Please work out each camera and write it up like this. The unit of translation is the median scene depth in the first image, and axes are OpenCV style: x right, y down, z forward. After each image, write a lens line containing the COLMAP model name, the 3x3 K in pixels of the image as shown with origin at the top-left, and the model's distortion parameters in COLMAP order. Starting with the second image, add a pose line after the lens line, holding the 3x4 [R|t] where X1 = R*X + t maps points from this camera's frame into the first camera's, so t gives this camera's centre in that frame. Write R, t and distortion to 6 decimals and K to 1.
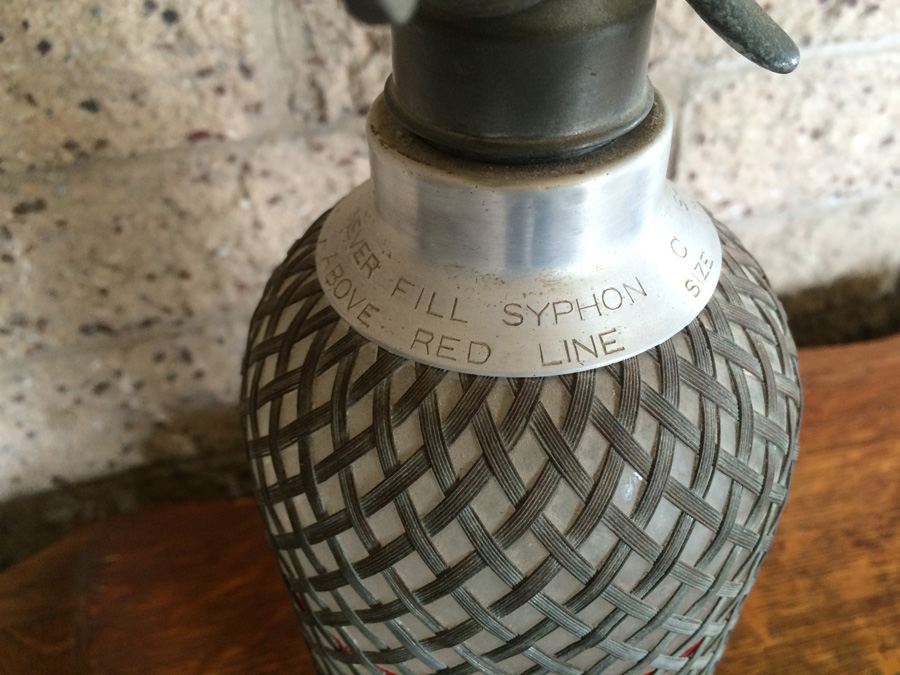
lens RADIAL K [[819.4, 0, 445.4], [0, 819.4, 356.0], [0, 0, 1]] dist [0.069212, -0.131621]
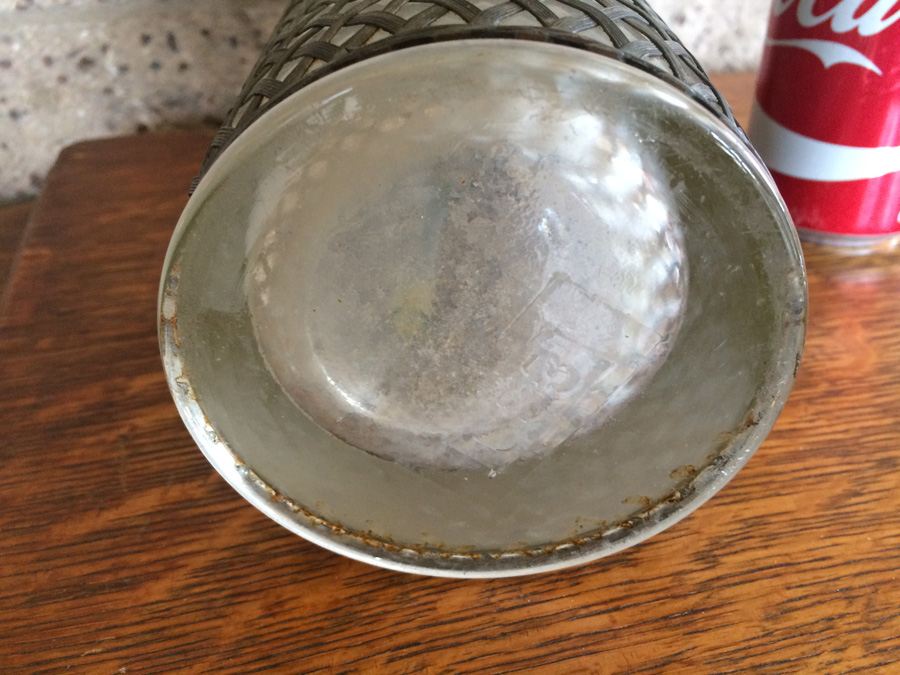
lens RADIAL K [[819.4, 0, 452.4], [0, 819.4, 347.3], [0, 0, 1]] dist [0.069212, -0.131621]
pose [[0.999246, 0.035080, -0.016628, 0.063720], [-0.036782, 0.992506, -0.116525, 0.507508], [0.012416, 0.117049, 0.993049, 0.040473]]
